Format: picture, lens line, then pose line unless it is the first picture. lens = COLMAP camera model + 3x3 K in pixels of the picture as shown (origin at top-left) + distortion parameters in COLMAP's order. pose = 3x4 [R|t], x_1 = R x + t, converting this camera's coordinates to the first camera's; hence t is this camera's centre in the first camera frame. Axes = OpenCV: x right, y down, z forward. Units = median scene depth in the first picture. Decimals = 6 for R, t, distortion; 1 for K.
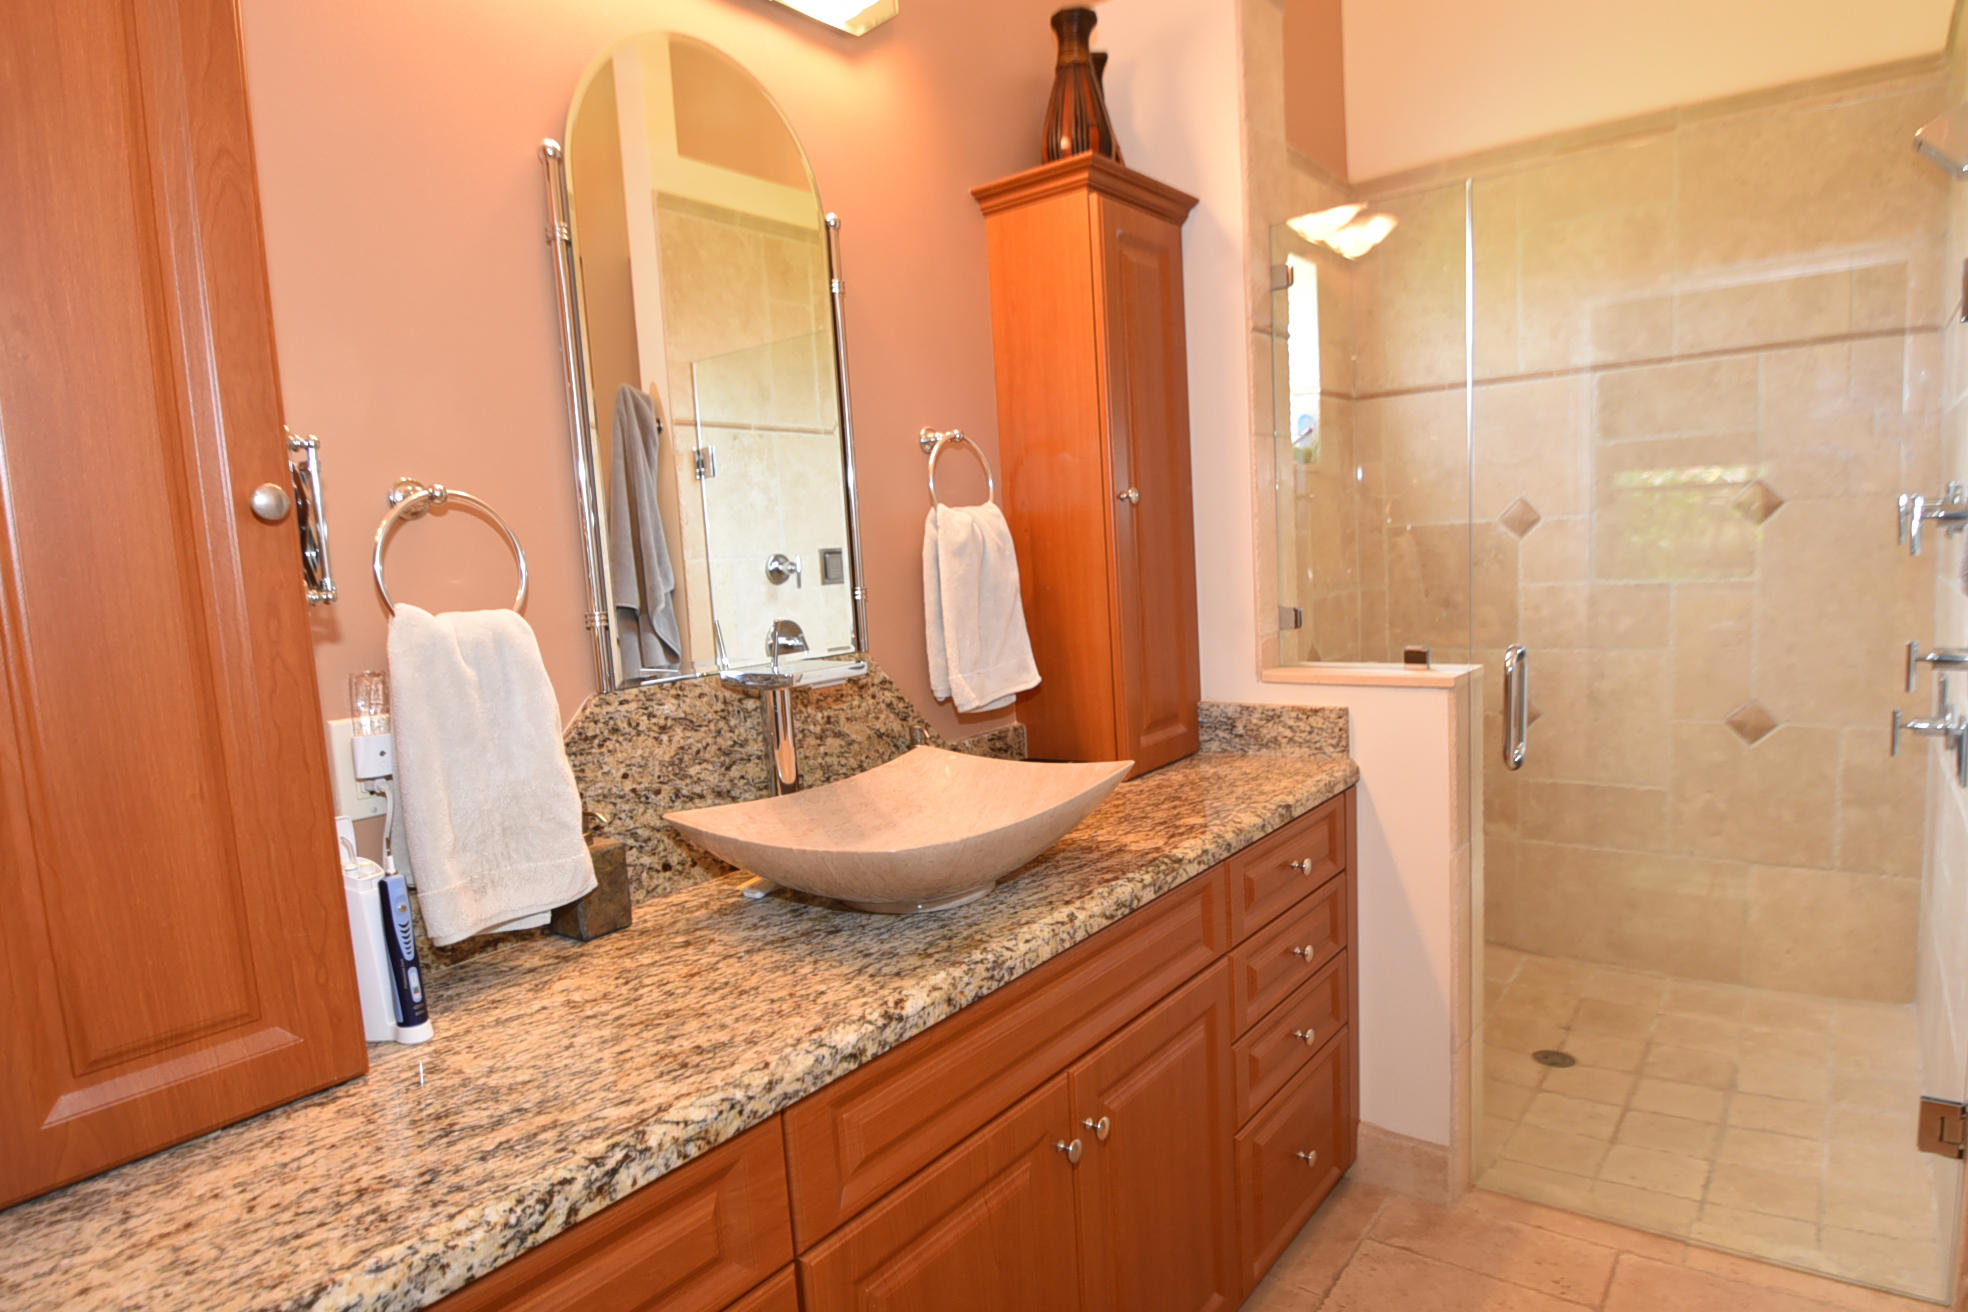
lens RADIAL K [[1160.9, 0, 987.1], [0, 1160.9, 689.8], [0, 0, 1]] dist [-0.032641, -0.000520]
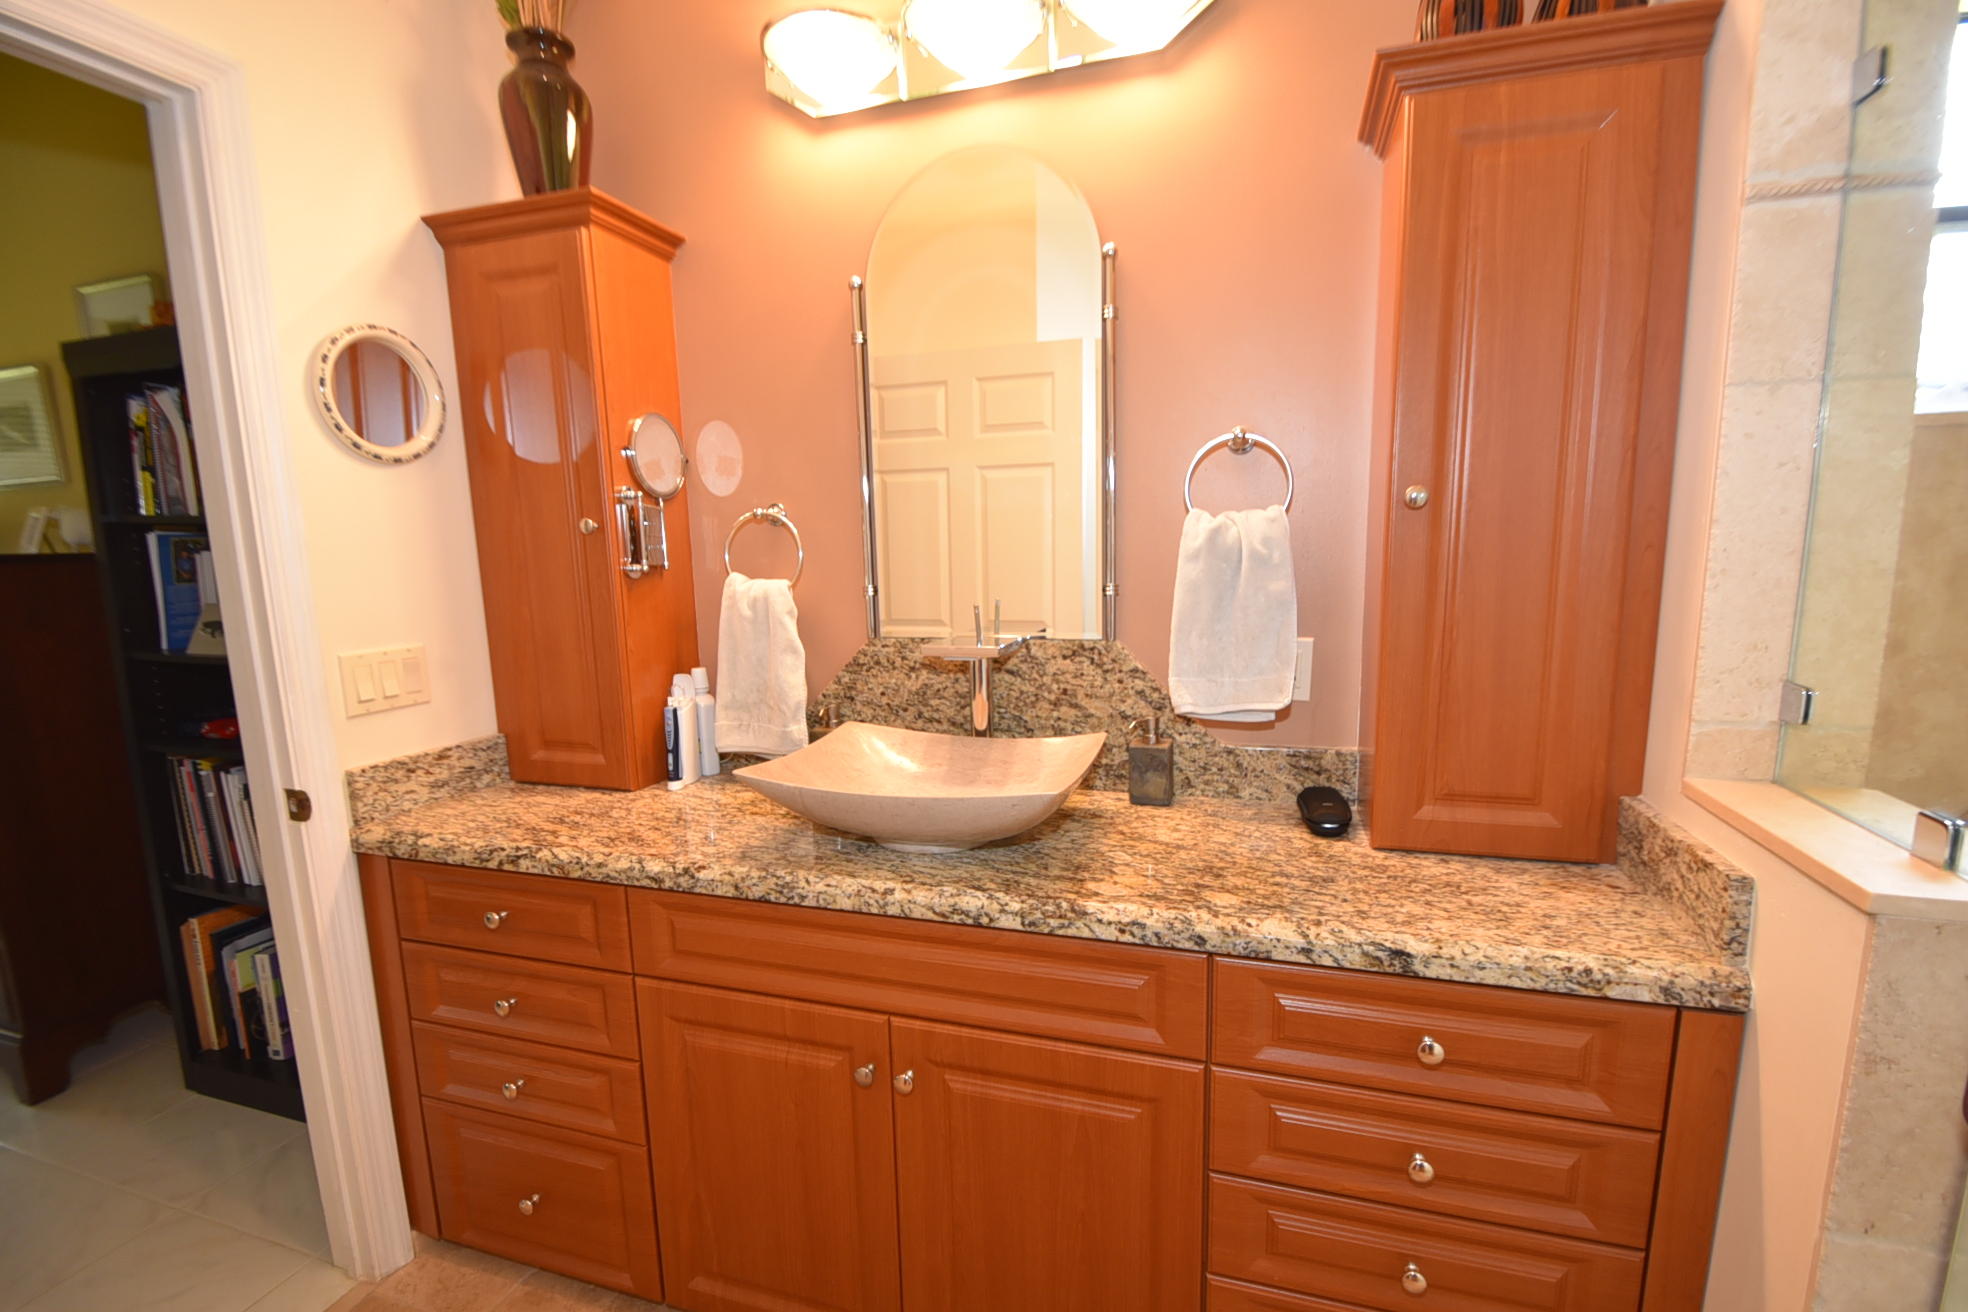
lens RADIAL K [[879.3, 0, 989.3], [0, 879.3, 683.0], [0, 0, 1]] dist [0.006738, -0.010172]
pose [[0.326284, 0.198553, -0.924184, 0.862606], [-0.112733, 0.978887, 0.170505, -0.164571], [0.938526, 0.048553, 0.341778, 0.779082]]
